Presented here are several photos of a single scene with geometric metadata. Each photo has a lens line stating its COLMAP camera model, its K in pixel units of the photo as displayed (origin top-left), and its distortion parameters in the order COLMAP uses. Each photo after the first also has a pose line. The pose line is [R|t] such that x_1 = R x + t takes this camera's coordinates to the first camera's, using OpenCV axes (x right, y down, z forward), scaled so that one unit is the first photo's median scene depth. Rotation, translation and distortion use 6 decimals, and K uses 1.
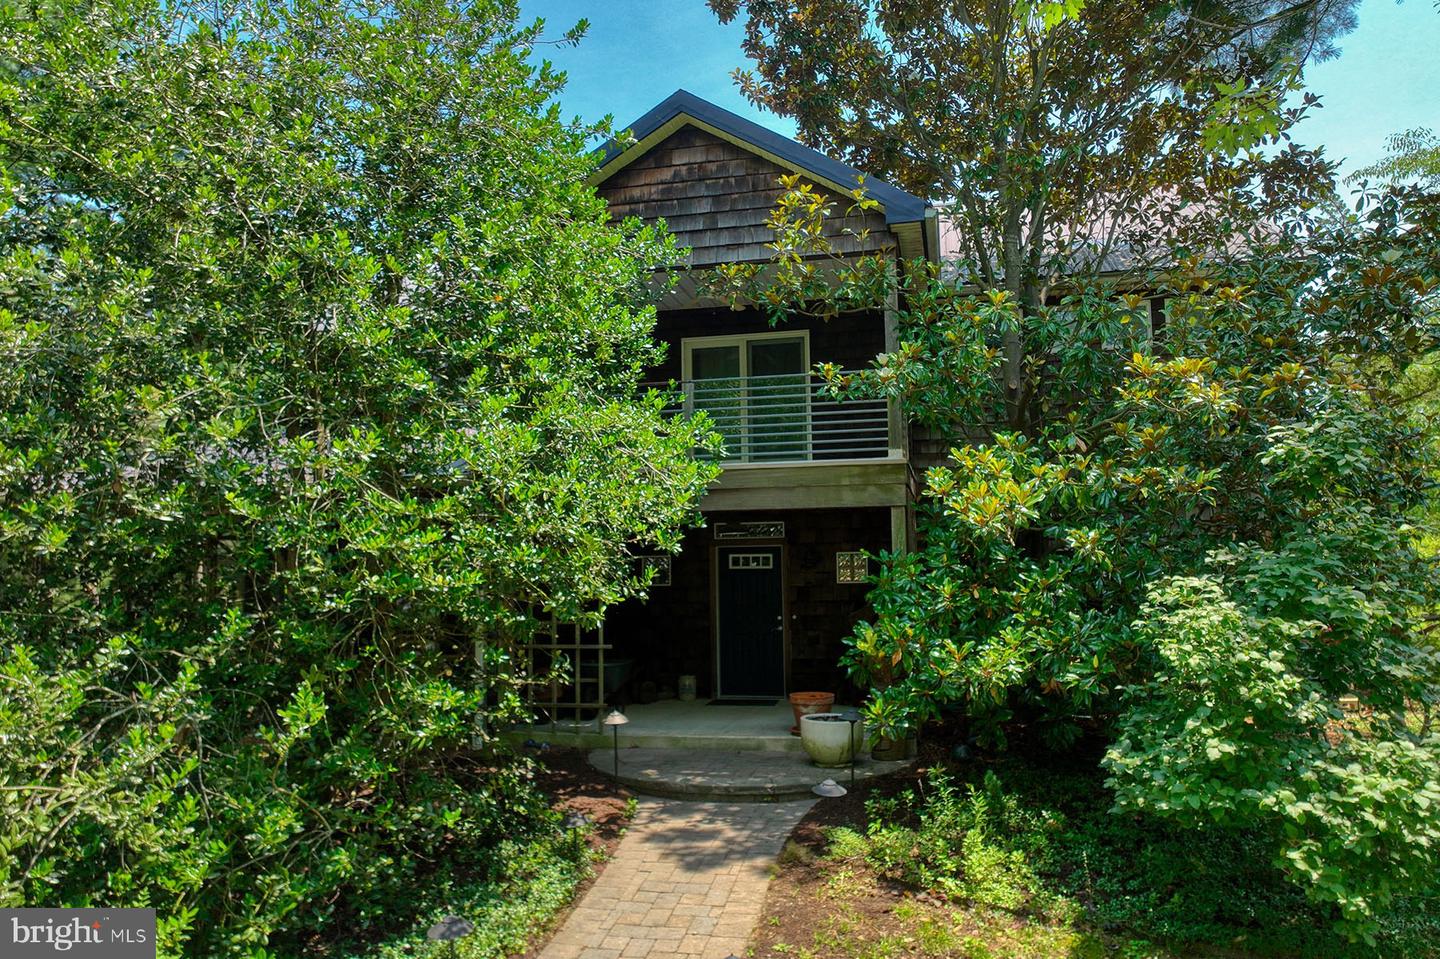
lens RADIAL K [[1009.0, 0, 720.0], [0, 1009.0, 479.5], [0, 0, 1]] dist [-0.002830, -0.003504]
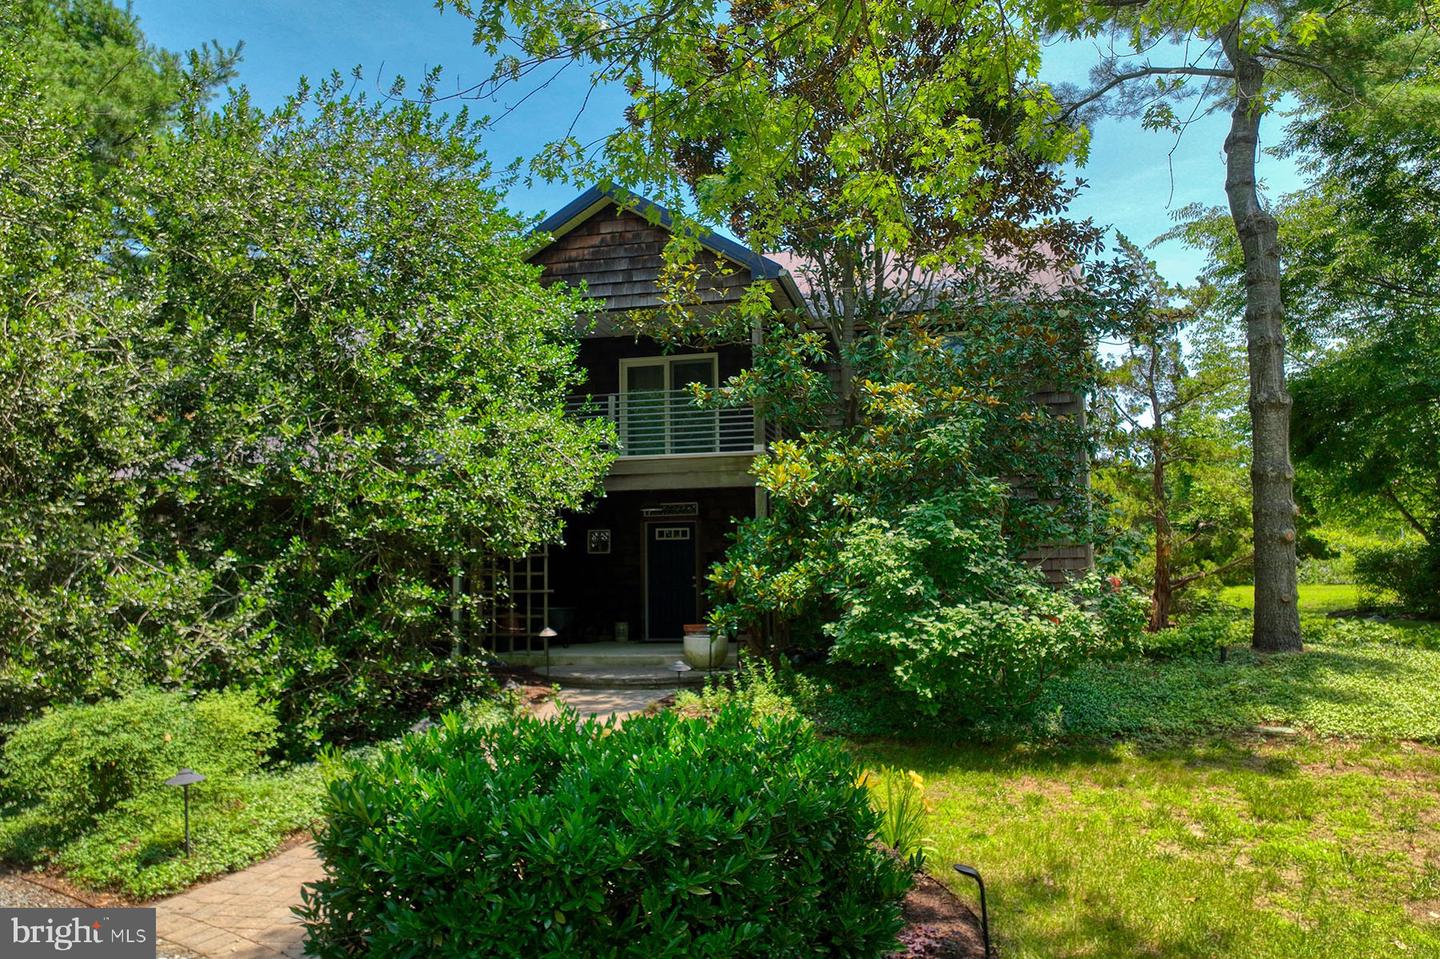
lens RADIAL K [[1008.9, 0, 720.0], [0, 1008.9, 479.5], [0, 0, 1]] dist [0.002192, 0.010007]
pose [[0.999999, -0.001080, -0.000935, 0.194809], [0.001078, 0.999997, -0.002293, 0.032827], [0.000937, 0.002292, 0.999997, -0.588103]]
